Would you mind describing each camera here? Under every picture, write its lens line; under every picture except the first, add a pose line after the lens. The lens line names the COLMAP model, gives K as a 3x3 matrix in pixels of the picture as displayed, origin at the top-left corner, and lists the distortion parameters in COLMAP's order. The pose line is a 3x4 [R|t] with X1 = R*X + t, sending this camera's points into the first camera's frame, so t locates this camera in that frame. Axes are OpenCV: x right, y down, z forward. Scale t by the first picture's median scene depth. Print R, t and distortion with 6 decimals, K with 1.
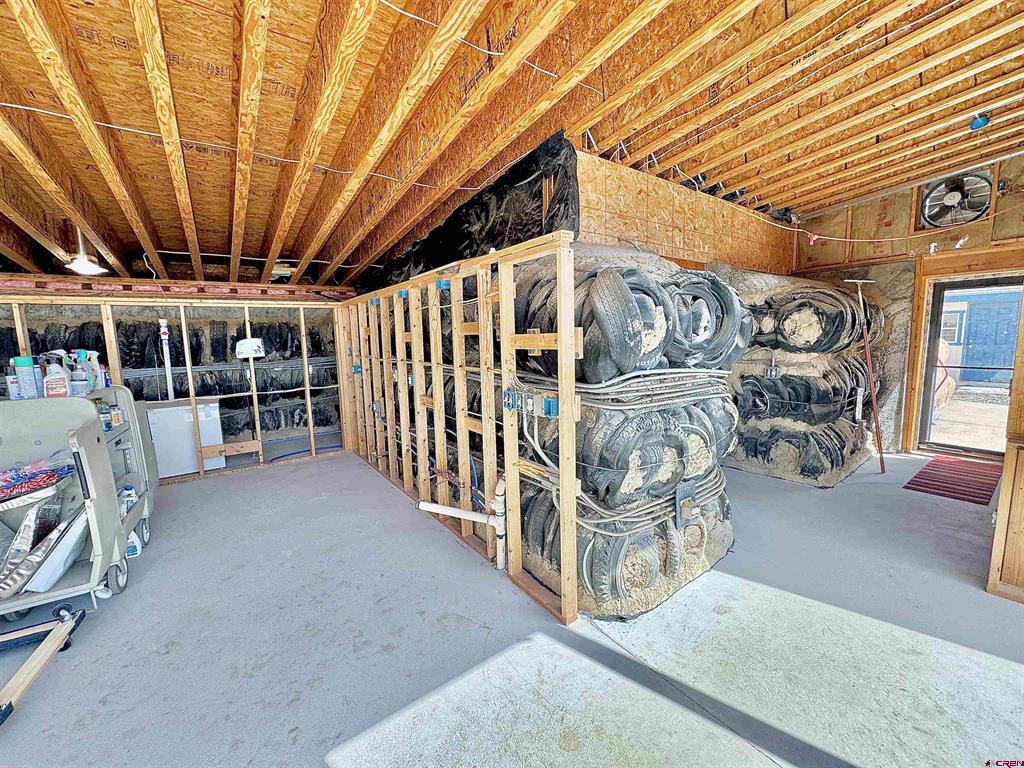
lens RADIAL K [[409.2, 0, 511.0], [0, 409.2, 379.2], [0, 0, 1]] dist [0.001863, -0.000565]
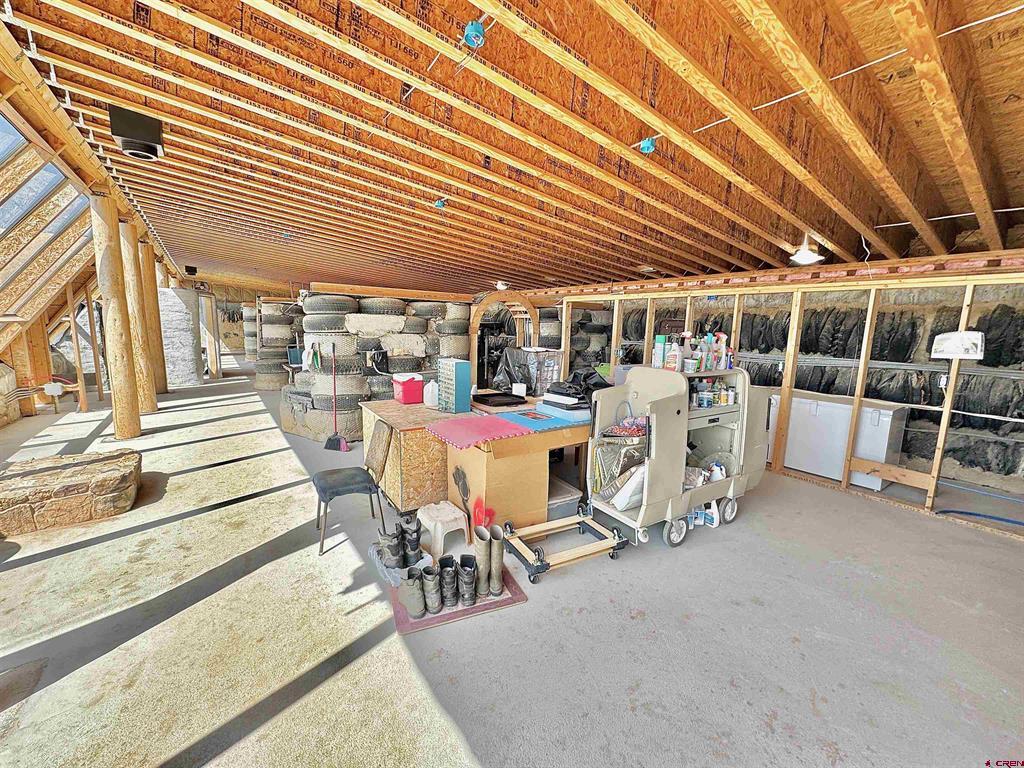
lens RADIAL K [[409.2, 0, 510.6], [0, 409.2, 387.0], [0, 0, 1]] dist [0.001863, -0.000565]
pose [[0.009936, 0.179272, -0.983749, 0.048206], [-0.134362, 0.975116, 0.176341, -0.028167], [0.990883, 0.130426, 0.033776, 0.235782]]
